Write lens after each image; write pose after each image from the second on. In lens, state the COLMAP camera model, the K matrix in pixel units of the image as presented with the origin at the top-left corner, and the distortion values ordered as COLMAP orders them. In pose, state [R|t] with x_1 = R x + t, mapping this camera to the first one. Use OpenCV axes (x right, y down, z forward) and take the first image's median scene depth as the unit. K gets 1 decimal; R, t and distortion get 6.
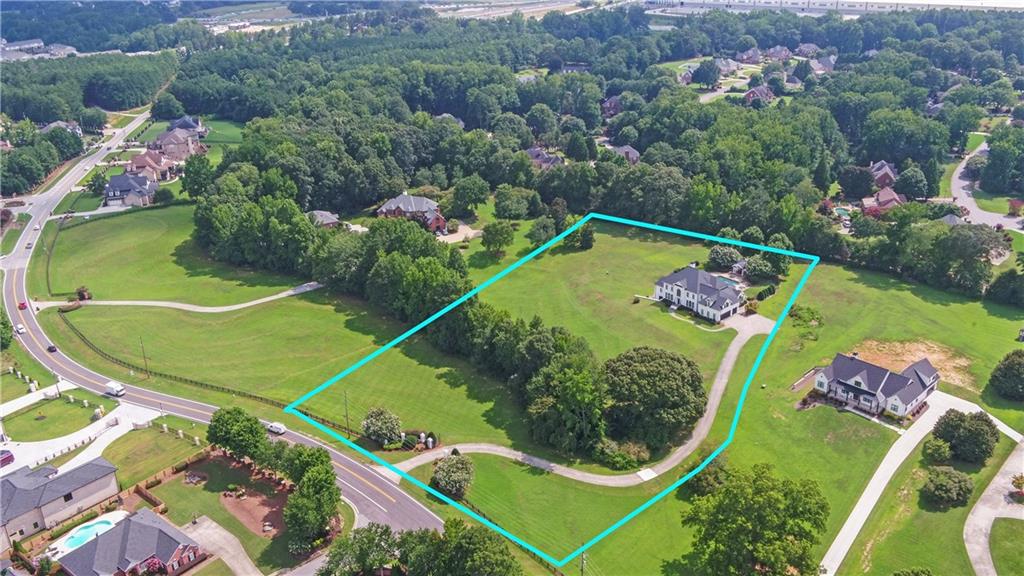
lens RADIAL K [[882.7, 0, 513.1], [0, 882.7, 285.7], [0, 0, 1]] dist [-0.000056, 0.001578]
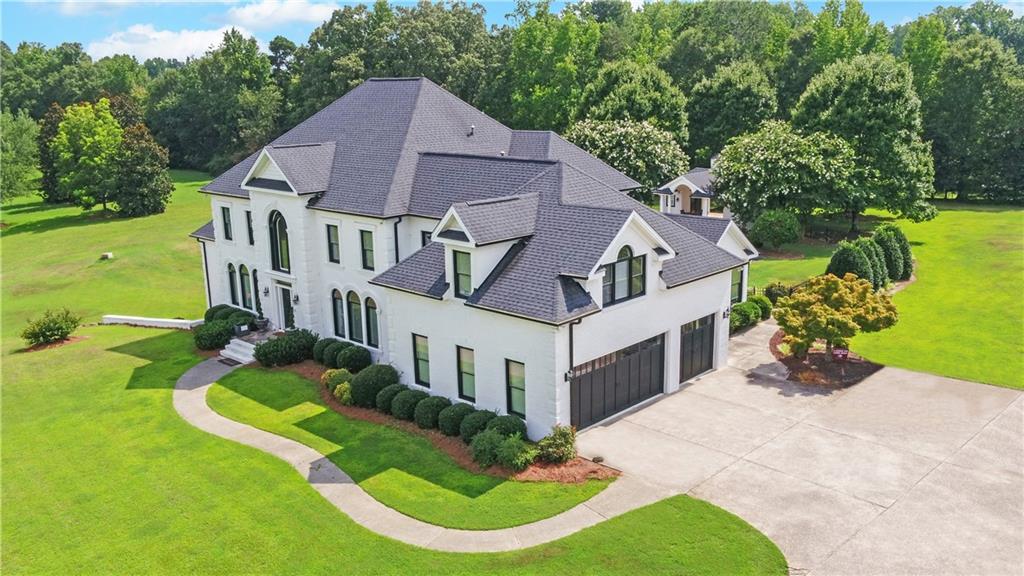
lens RADIAL K [[882.7, 0, 510.5], [0, 882.7, 287.9], [0, 0, 1]] dist [-0.000056, 0.001578]
pose [[0.996002, -0.013481, 0.088313, 0.198183], [0.028948, 0.983913, -0.176290, 0.037387], [-0.084516, 0.178142, 0.980369, 0.813630]]
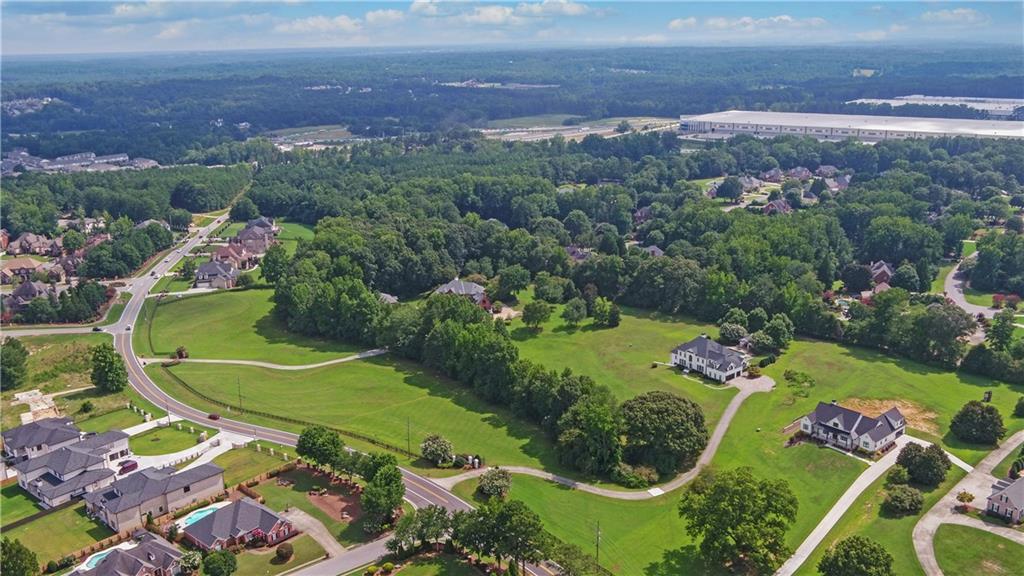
lens RADIAL K [[882.7, 0, 511.2], [0, 882.7, 288.4], [0, 0, 1]] dist [-0.000056, 0.001578]
pose [[0.998654, 0.021480, -0.047200, 0.004085], [-0.027621, 0.990654, -0.133572, 0.073912], [0.043890, 0.134696, 0.989915, -0.165332]]
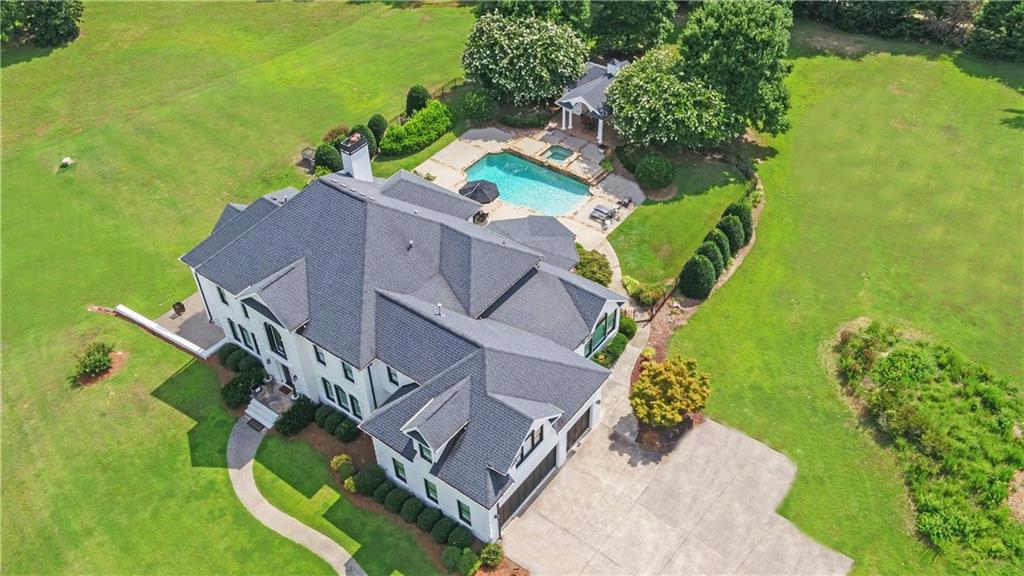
lens RADIAL K [[882.7, 0, 510.9], [0, 882.7, 289.1], [0, 0, 1]] dist [-0.000056, 0.001578]
pose [[0.980936, -0.127629, 0.146545, 0.197319], [0.075359, 0.944919, 0.318510, -0.052882], [-0.179124, -0.301394, 0.936523, 0.774612]]
